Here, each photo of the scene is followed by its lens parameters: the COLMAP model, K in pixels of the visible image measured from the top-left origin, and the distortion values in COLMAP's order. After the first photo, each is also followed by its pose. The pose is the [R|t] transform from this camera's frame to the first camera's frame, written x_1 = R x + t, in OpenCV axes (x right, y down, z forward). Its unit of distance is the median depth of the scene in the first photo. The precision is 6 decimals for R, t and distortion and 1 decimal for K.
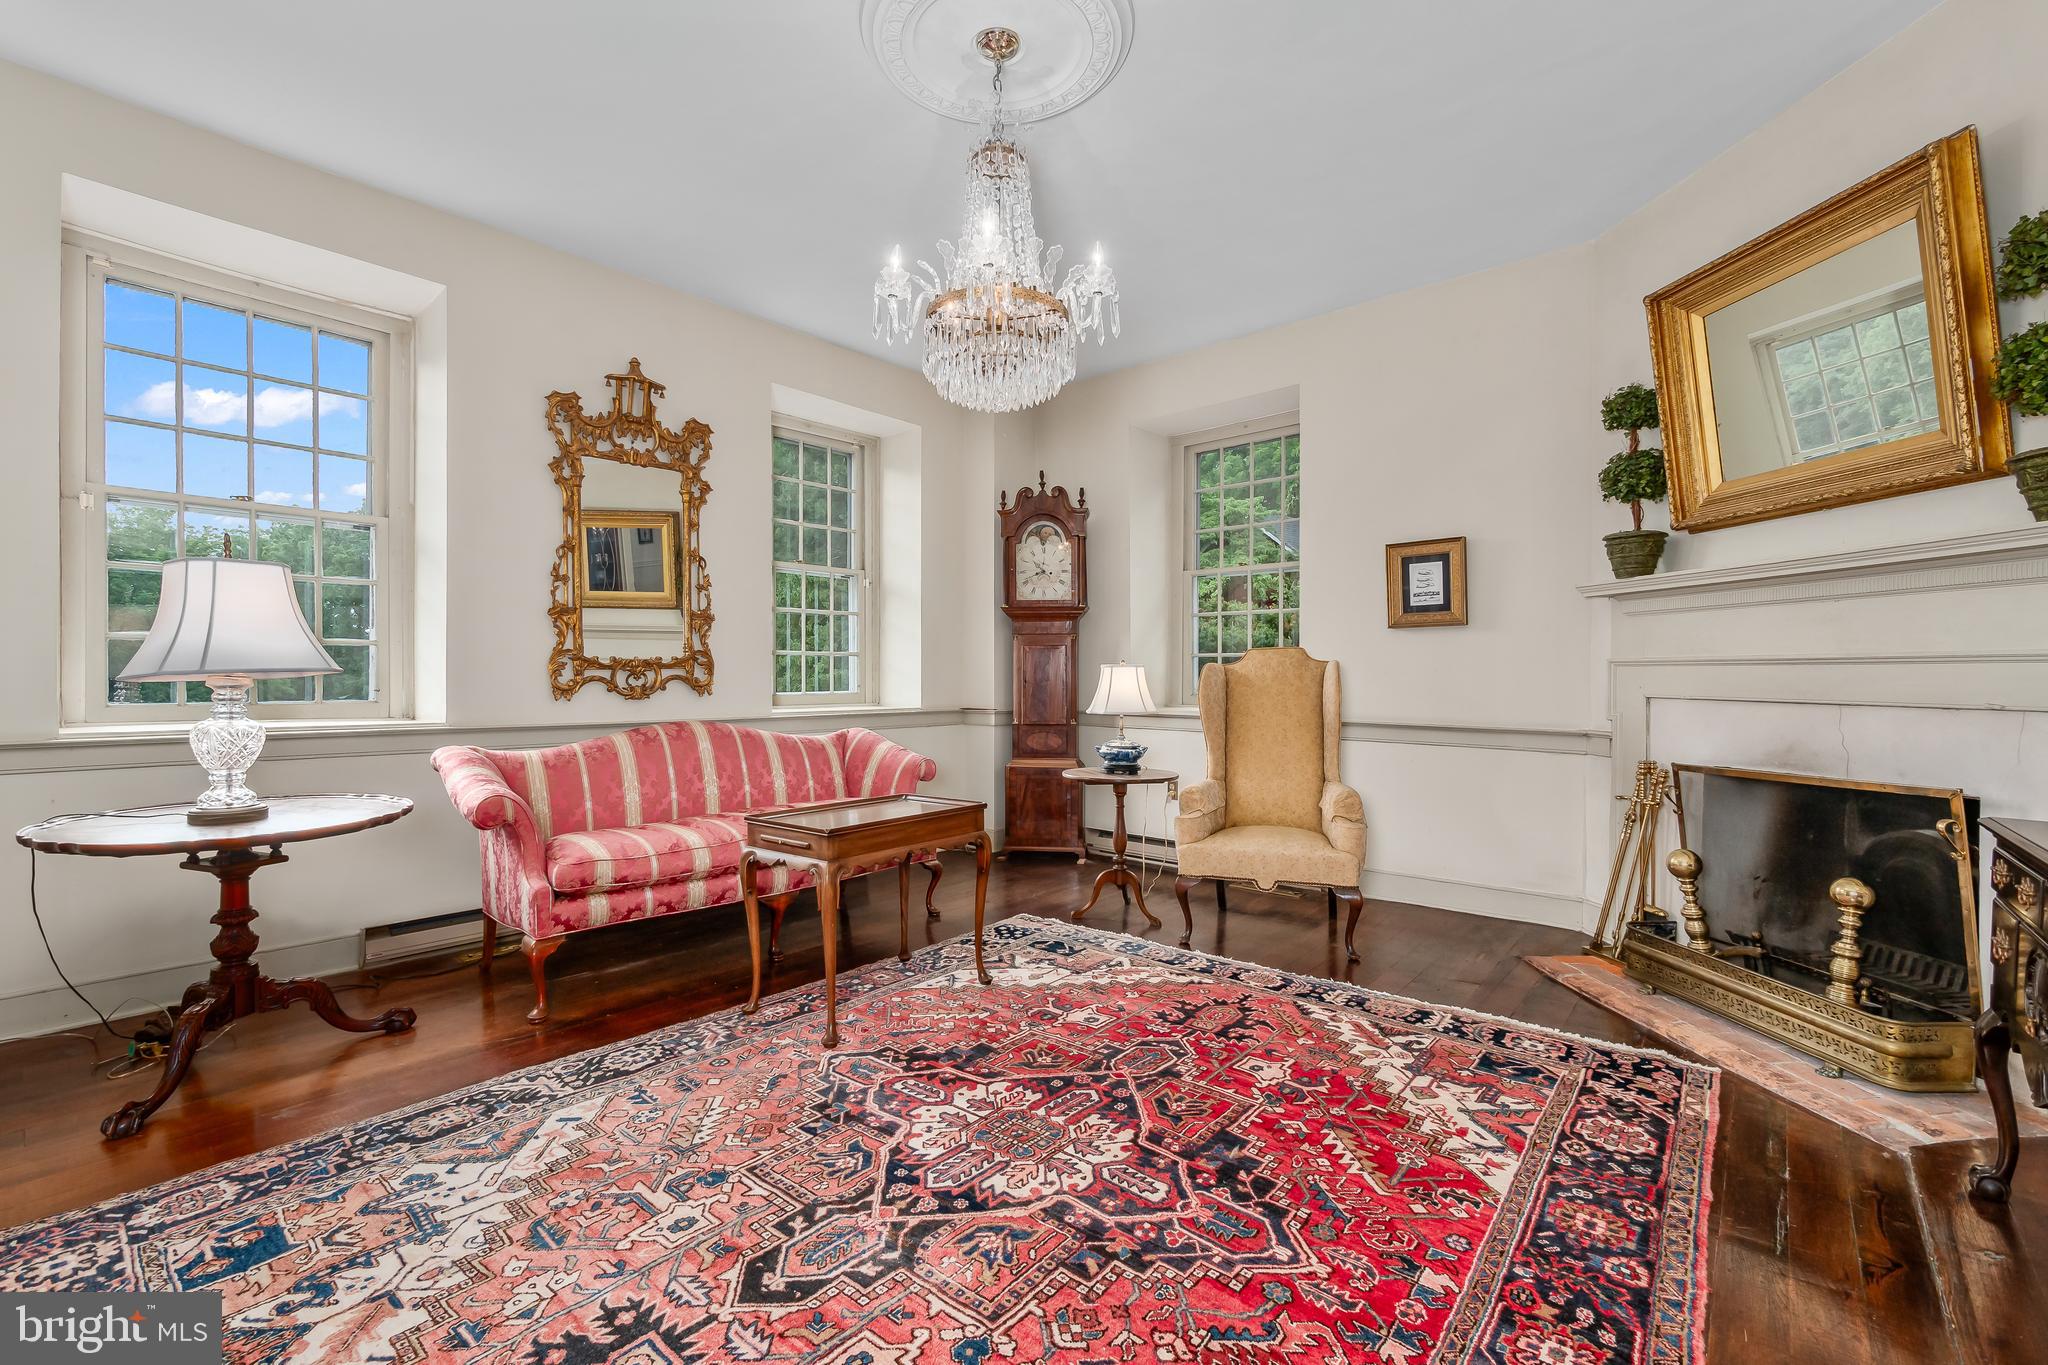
lens RADIAL K [[868.4, 0, 1024.2], [0, 868.4, 681.8], [0, 0, 1]] dist [-0.005134, 0.000445]
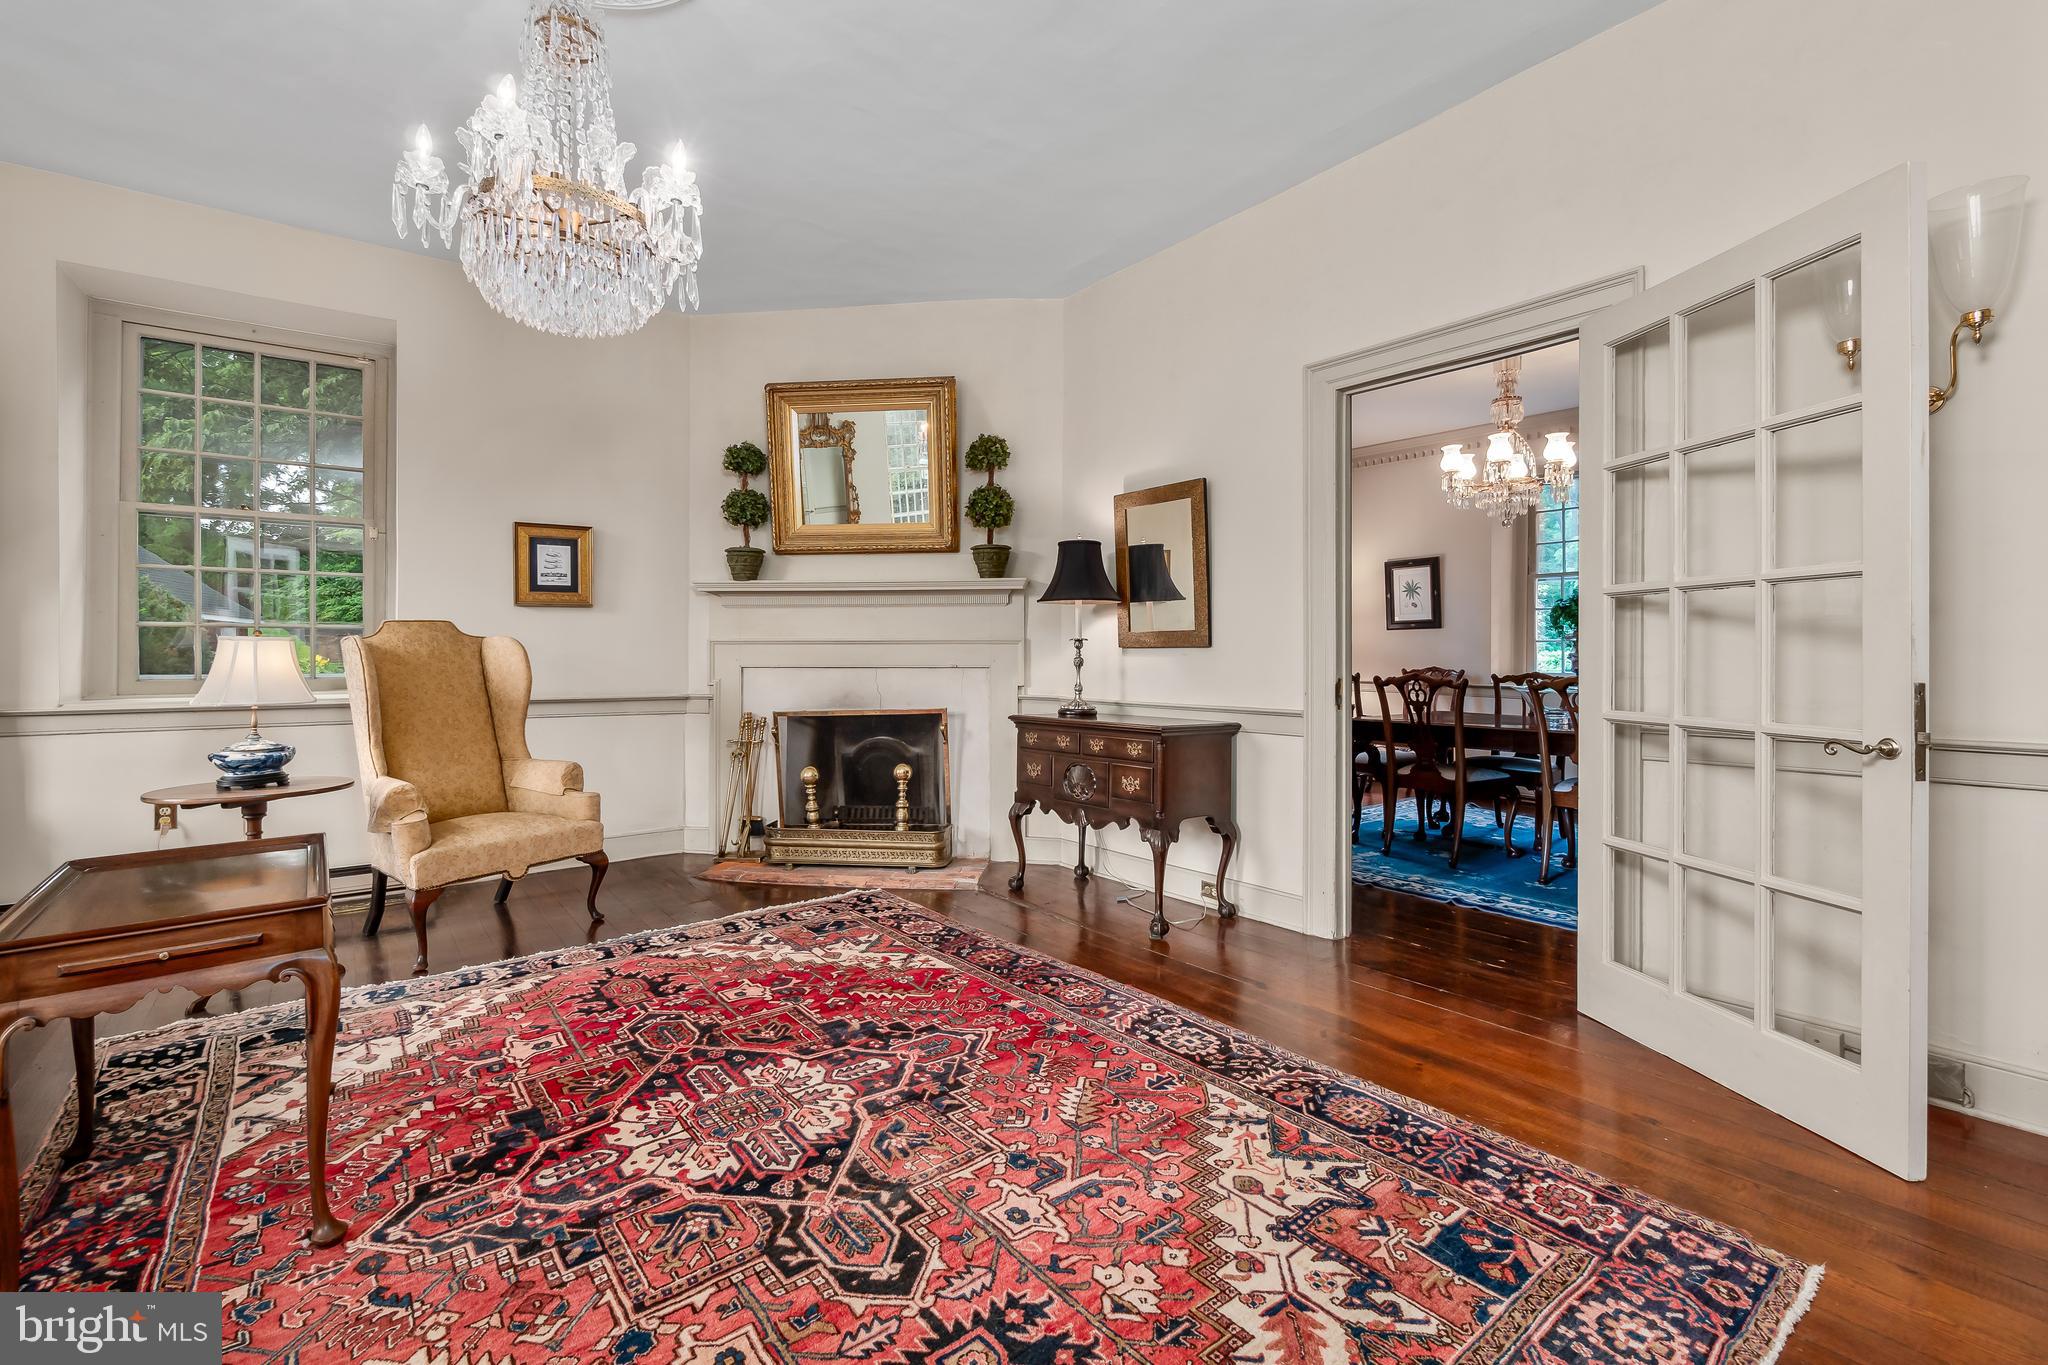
lens RADIAL K [[868.4, 0, 981.7], [0, 868.4, 670.3], [0, 0, 1]] dist [-0.005134, 0.000445]
pose [[0.227727, -0.018532, 0.973549, -0.668426], [0.009489, 0.999814, 0.016813, 0.003354], [-0.973679, 0.005410, 0.227861, 0.376319]]
